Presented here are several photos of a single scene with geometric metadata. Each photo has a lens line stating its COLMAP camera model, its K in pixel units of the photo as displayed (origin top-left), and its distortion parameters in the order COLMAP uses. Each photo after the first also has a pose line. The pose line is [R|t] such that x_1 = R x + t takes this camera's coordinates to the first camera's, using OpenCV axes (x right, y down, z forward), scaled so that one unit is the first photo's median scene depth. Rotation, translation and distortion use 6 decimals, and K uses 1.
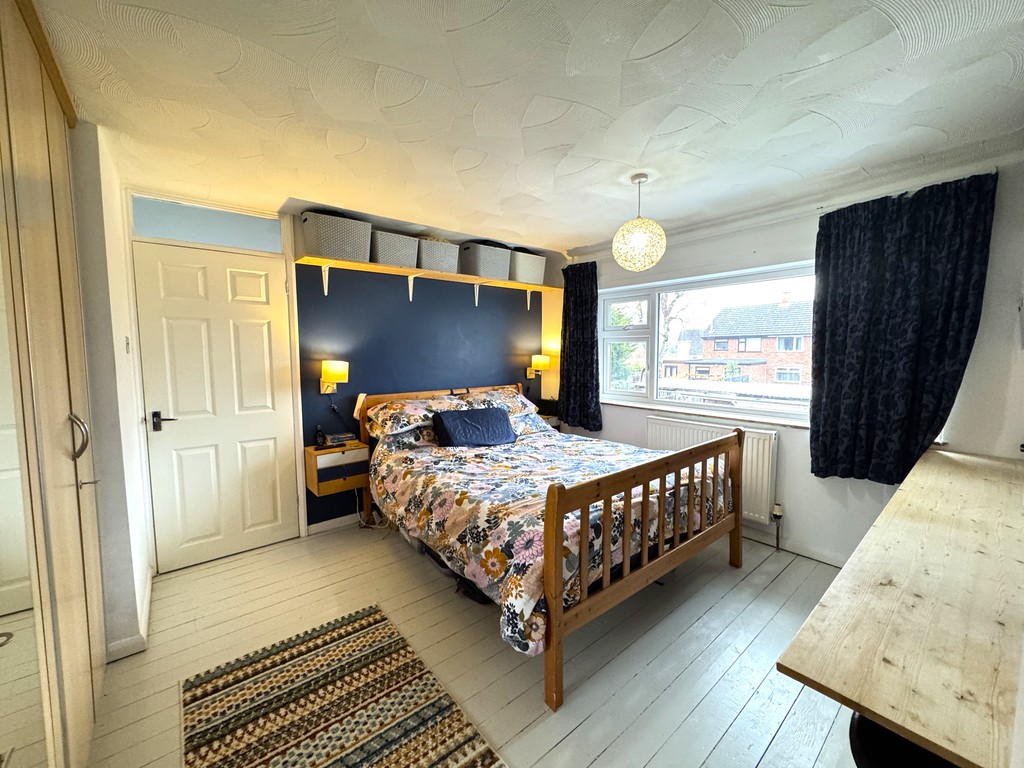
lens RADIAL K [[407.0, 0, 513.4], [0, 407.0, 383.3], [0, 0, 1]] dist [-0.001894, 0.000511]
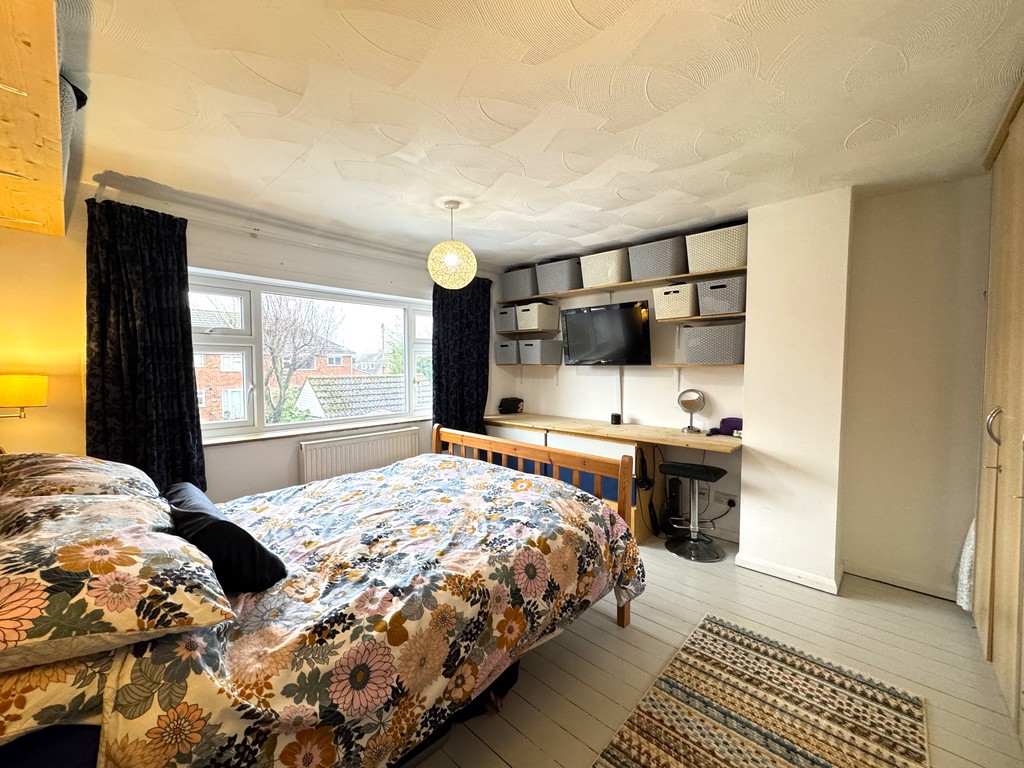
lens RADIAL K [[407.0, 0, 514.2], [0, 407.0, 381.4], [0, 0, 1]] dist [-0.001894, 0.000511]
pose [[-0.124297, -0.034578, 0.991642, -0.842544], [0.082975, 0.995530, 0.045114, -0.071743], [-0.988770, 0.087889, -0.120872, 1.053040]]
